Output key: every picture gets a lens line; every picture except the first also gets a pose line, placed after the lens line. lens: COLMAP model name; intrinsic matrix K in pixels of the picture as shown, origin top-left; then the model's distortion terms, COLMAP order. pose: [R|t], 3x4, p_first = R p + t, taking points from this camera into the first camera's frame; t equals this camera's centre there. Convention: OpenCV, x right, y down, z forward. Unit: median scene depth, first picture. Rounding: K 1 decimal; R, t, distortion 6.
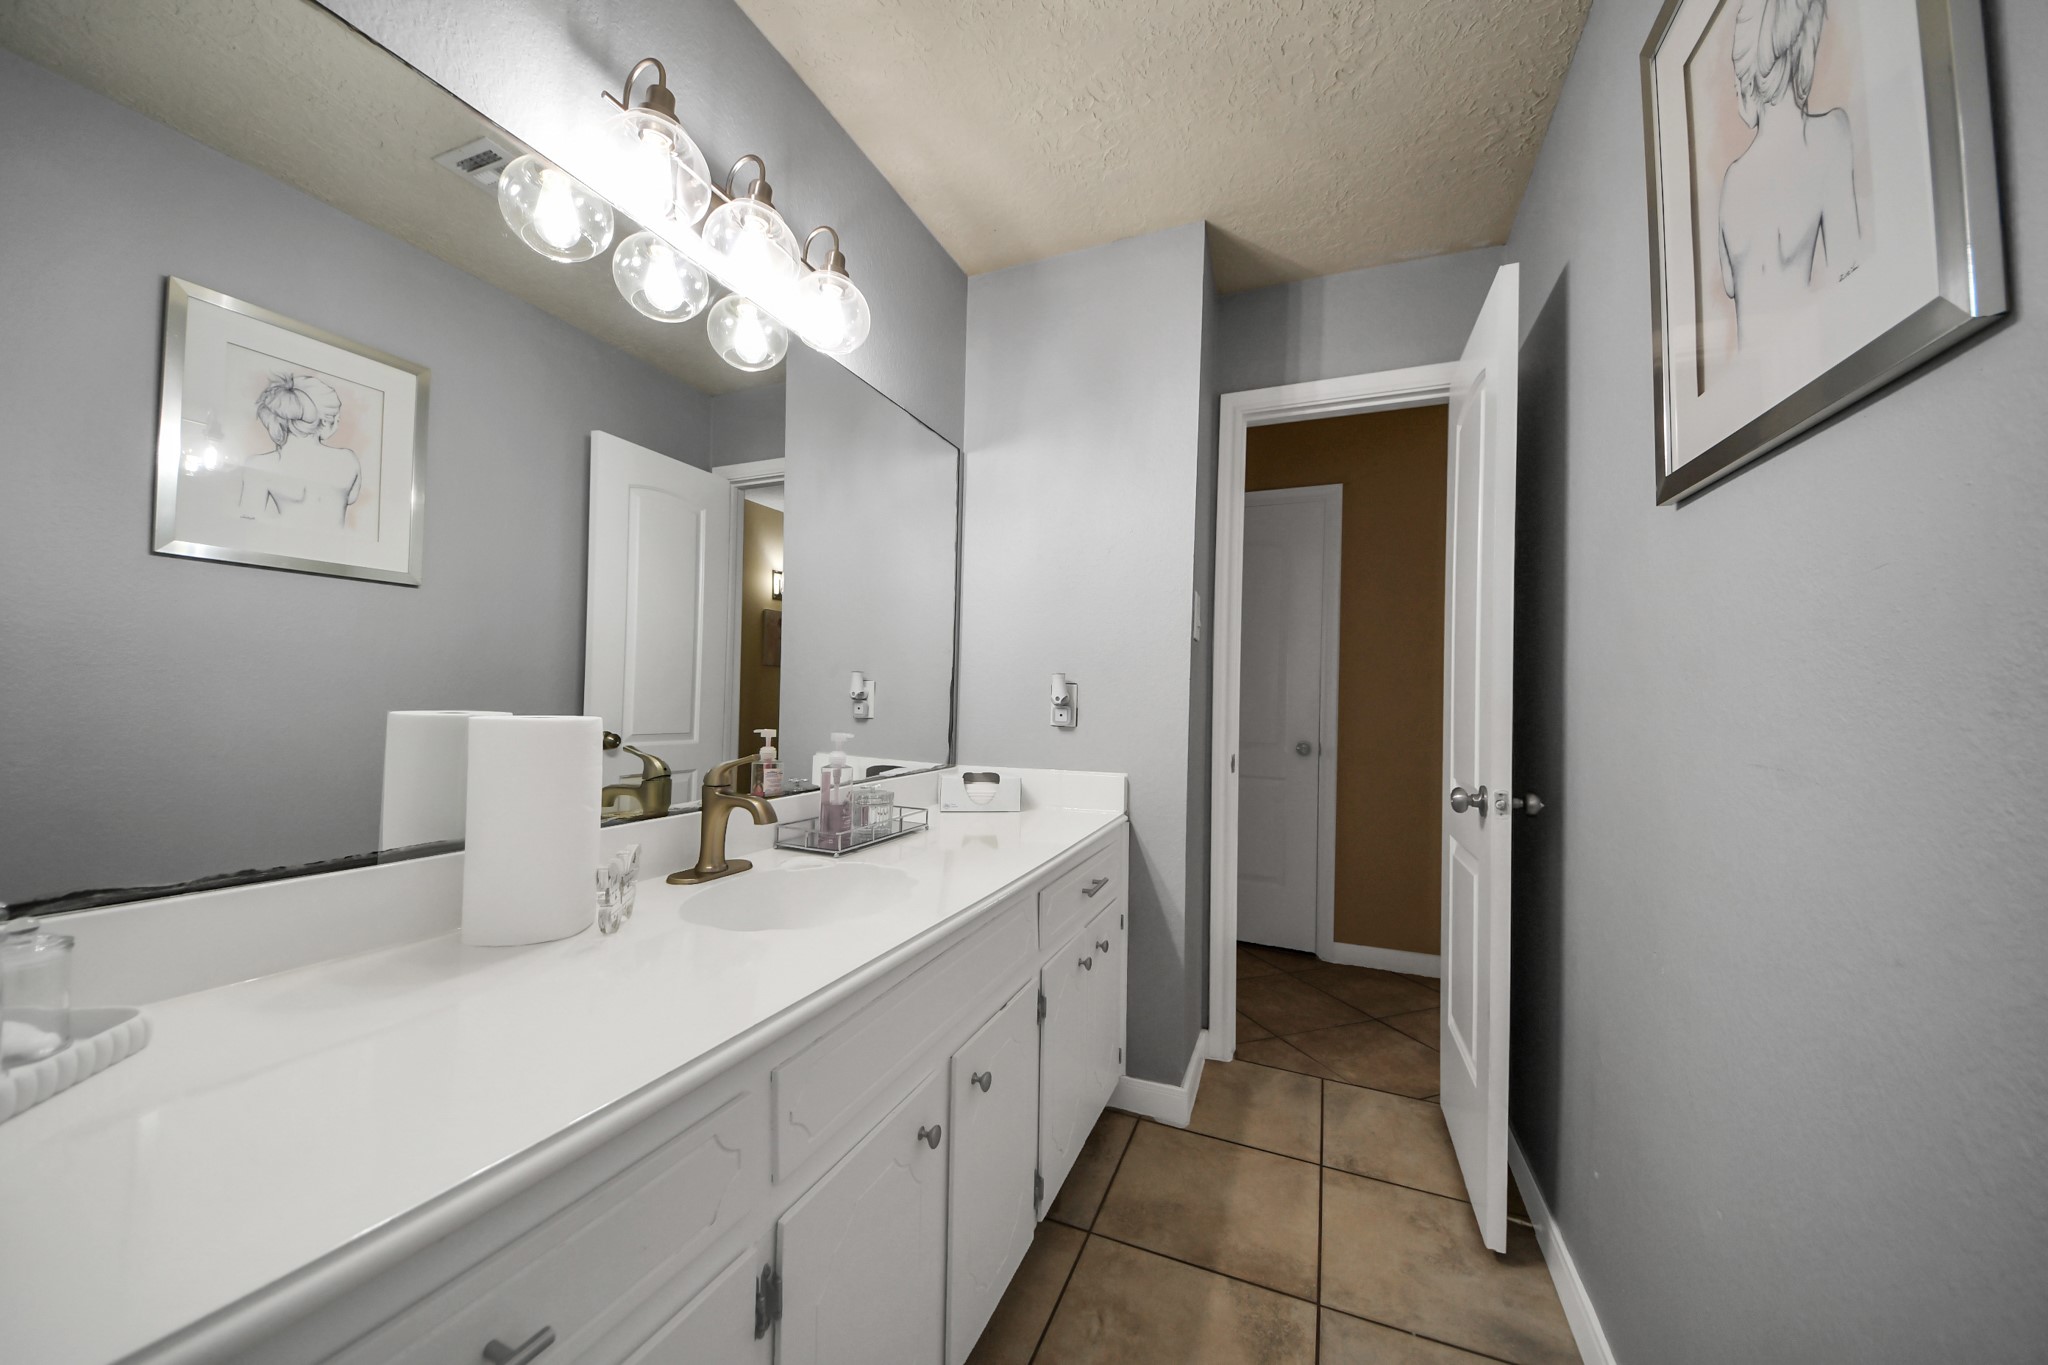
lens RADIAL K [[732.2, 0, 1013.7], [0, 732.2, 691.2], [0, 0, 1]] dist [0.058565, -0.034262]
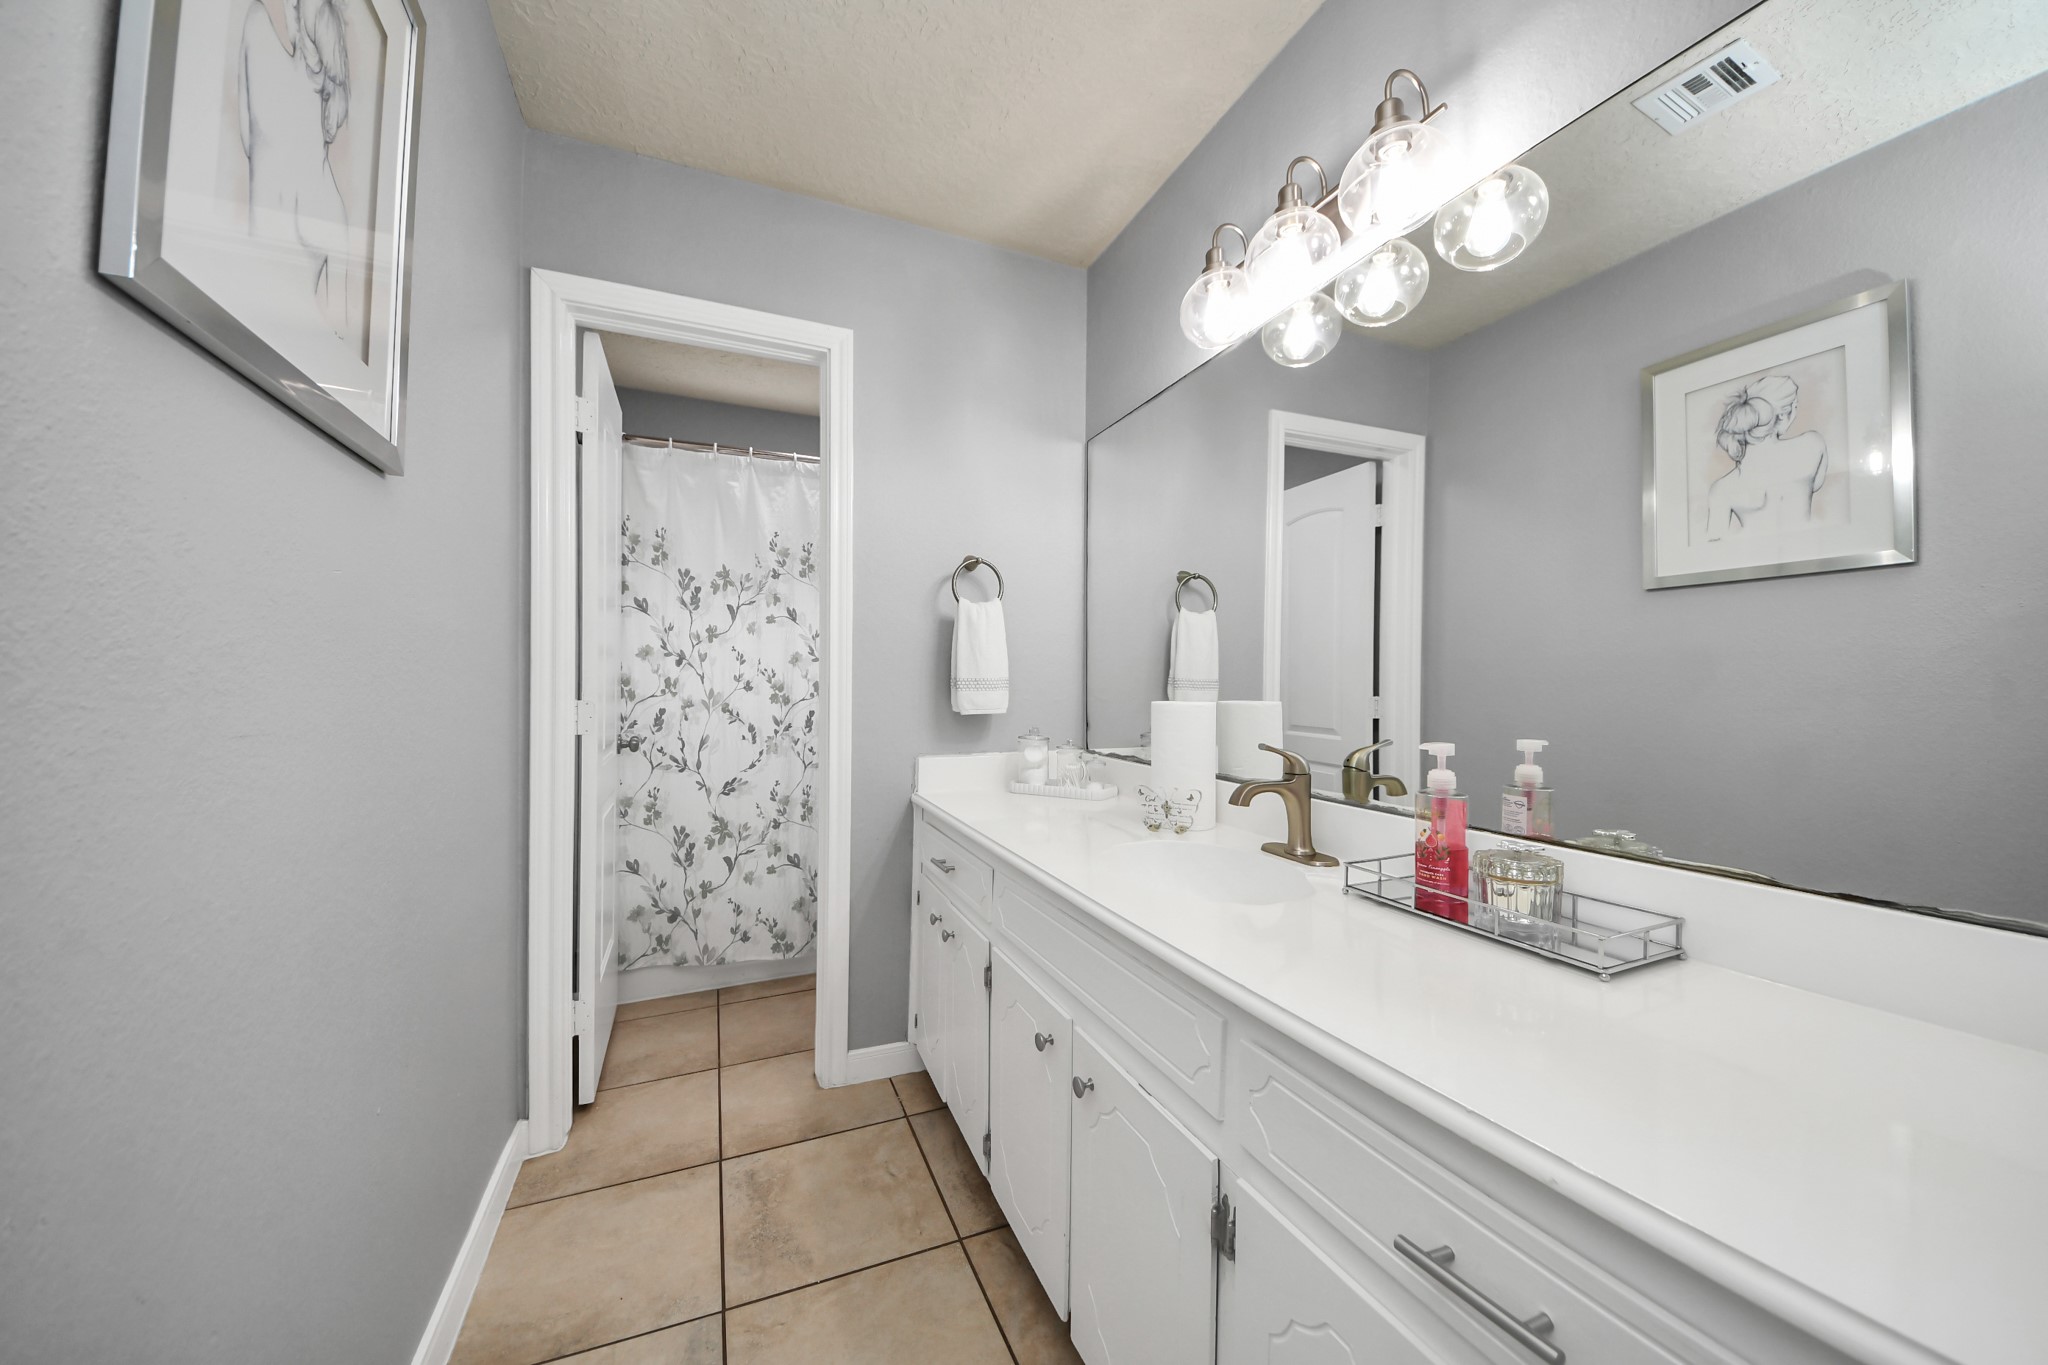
lens RADIAL K [[732.2, 0, 1013.7], [0, 732.2, 691.2], [0, 0, 1]] dist [0.058565, -0.034262]
pose [[-0.696735, -0.023965, -0.716929, 0.443525], [-0.021768, 0.999688, -0.012262, 0.022326], [0.716999, 0.007063, -0.697039, 1.003905]]
